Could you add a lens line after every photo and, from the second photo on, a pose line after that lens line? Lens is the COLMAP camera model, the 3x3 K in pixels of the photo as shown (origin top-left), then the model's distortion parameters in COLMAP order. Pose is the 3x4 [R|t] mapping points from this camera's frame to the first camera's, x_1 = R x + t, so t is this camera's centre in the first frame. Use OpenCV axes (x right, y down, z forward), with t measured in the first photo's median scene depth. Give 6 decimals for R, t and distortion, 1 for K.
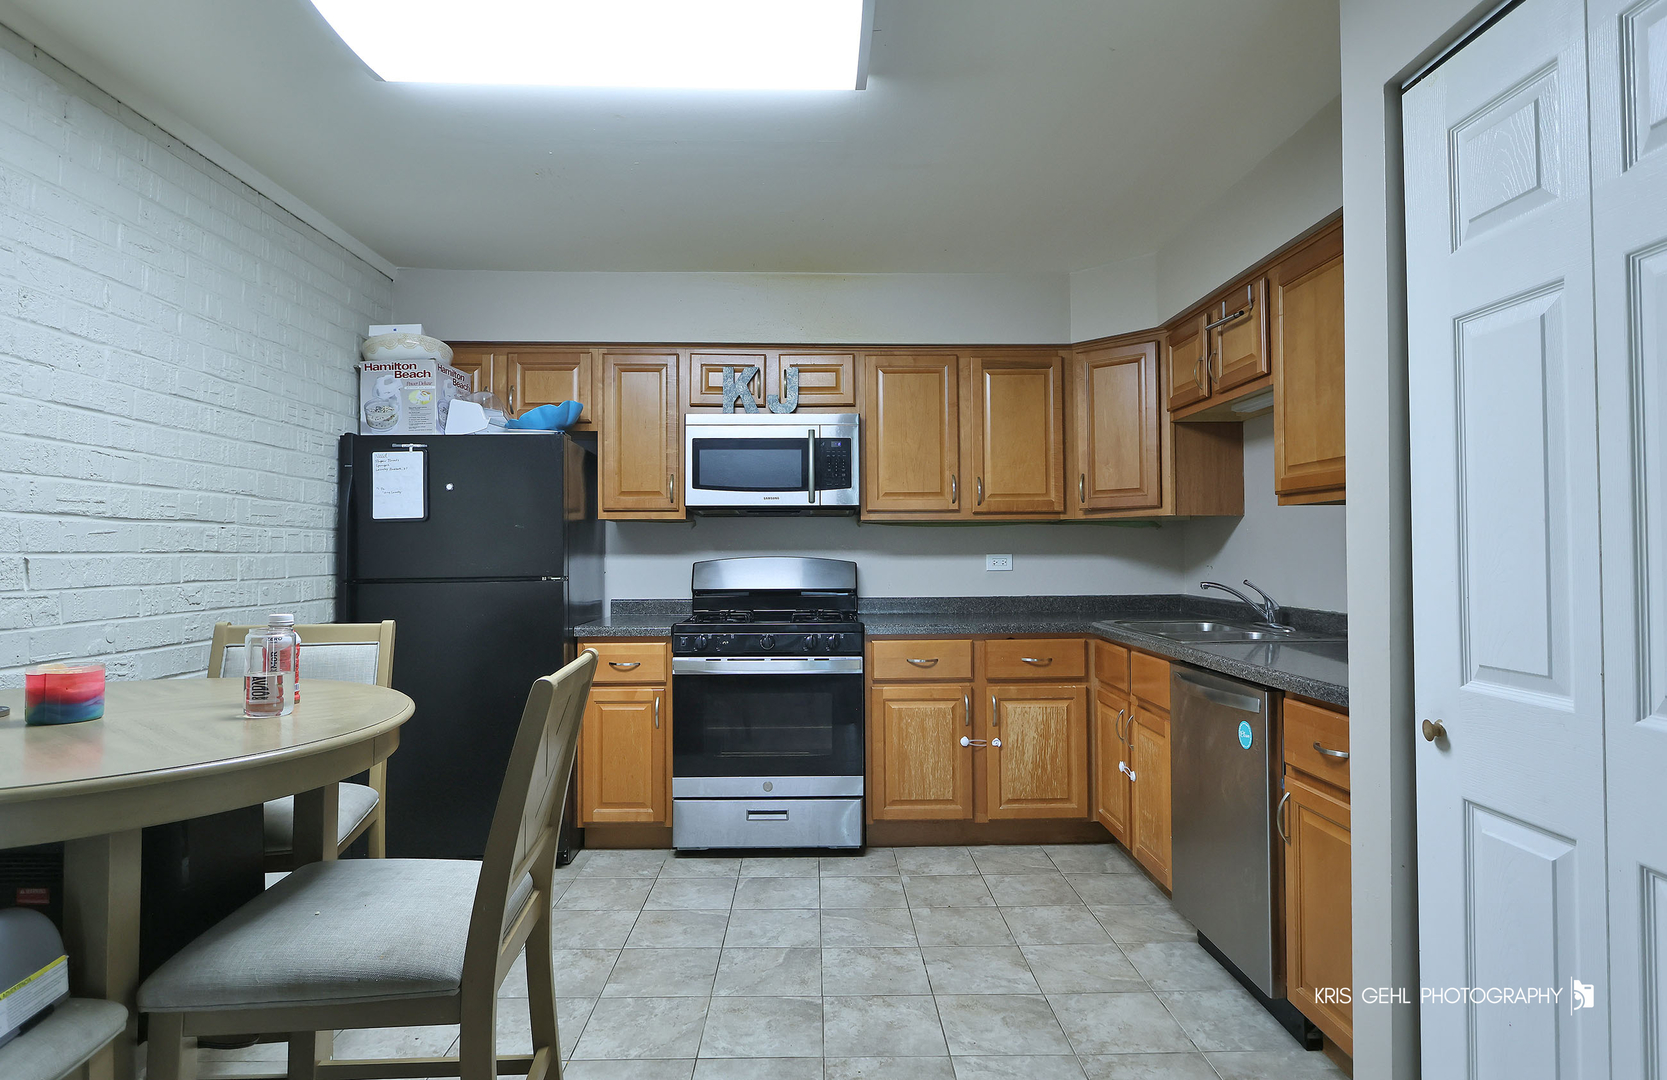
lens RADIAL K [[878.5, 0, 827.2], [0, 878.5, 535.1], [0, 0, 1]] dist [-0.004432, -0.000626]
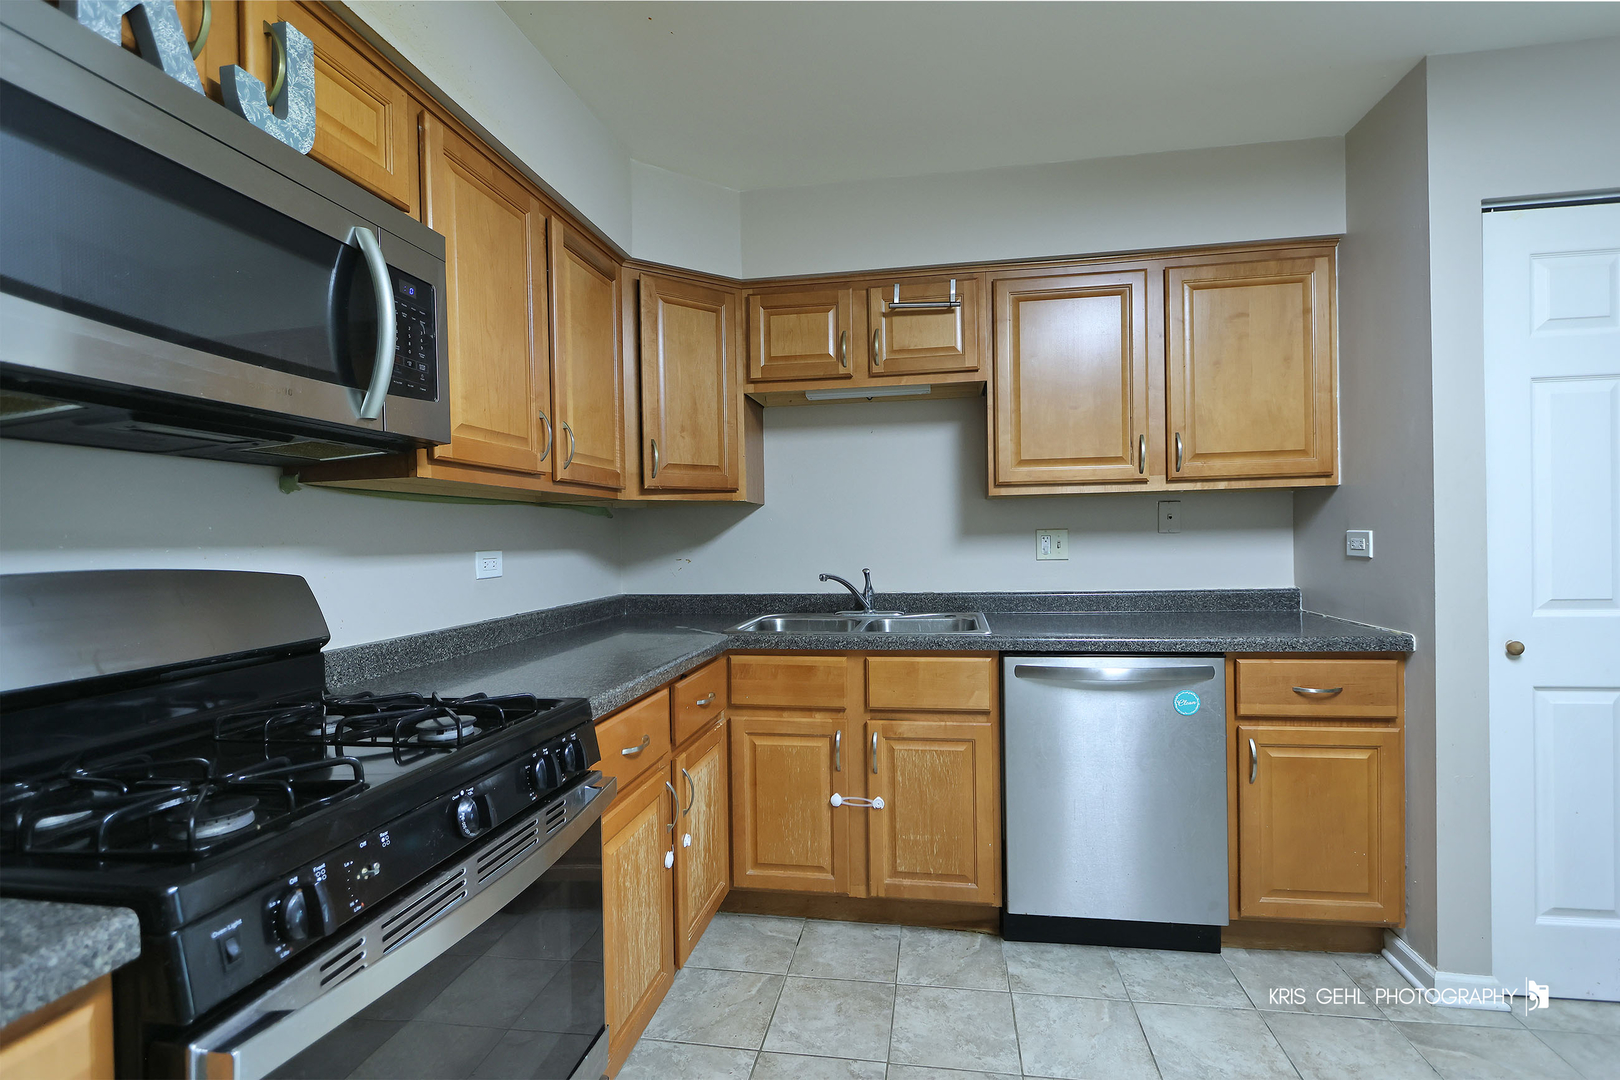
lens RADIAL K [[735.2, 0, 814.0], [0, 735.2, 542.7], [0, 0, 1]] dist [-0.001524, -0.000376]
pose [[0.180248, -0.002554, 0.983618, -0.345320], [-0.002086, 0.999993, 0.002979, 0.018049], [-0.983619, -0.002589, 0.180242, 0.882345]]
